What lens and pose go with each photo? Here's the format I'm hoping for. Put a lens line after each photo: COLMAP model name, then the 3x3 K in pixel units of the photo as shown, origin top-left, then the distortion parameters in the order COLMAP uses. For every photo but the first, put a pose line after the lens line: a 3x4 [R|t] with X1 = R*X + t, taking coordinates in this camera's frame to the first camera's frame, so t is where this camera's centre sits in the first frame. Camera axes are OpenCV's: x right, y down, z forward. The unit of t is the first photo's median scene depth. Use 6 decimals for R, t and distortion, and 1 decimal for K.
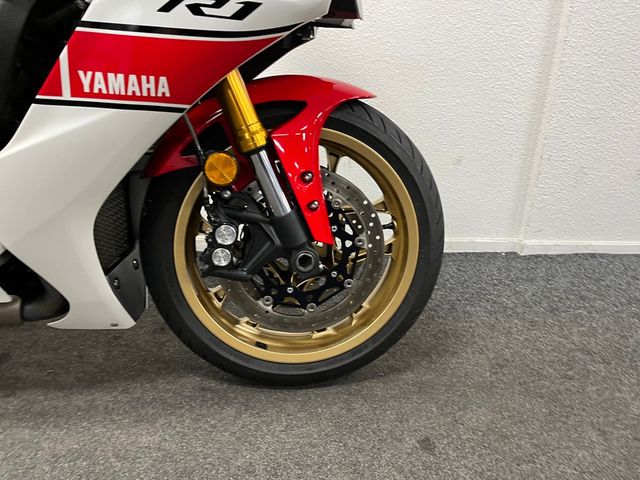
lens RADIAL K [[485.6, 0, 320.3], [0, 485.6, 237.1], [0, 0, 1]] dist [0.088674, -0.113609]
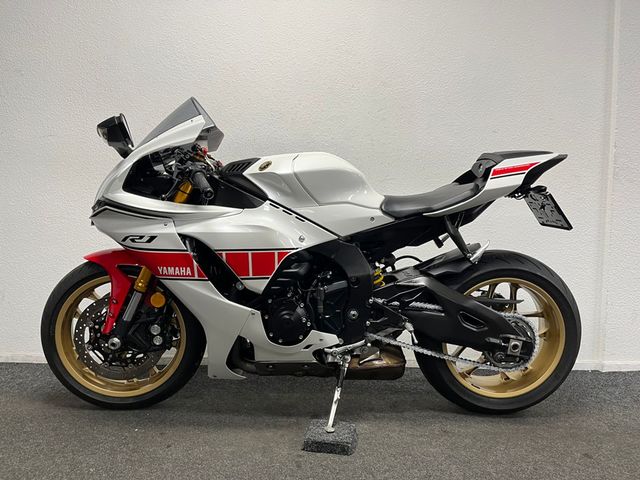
lens RADIAL K [[479.6, 0, 320.0], [0, 479.6, 240.0], [0, 0, 1]] dist [0.090473, -0.111005]
pose [[0.998520, -0.008534, -0.053712, -0.888879], [-0.007963, 0.954027, -0.299616, 0.268869], [0.053799, 0.299600, 0.952547, -1.363511]]
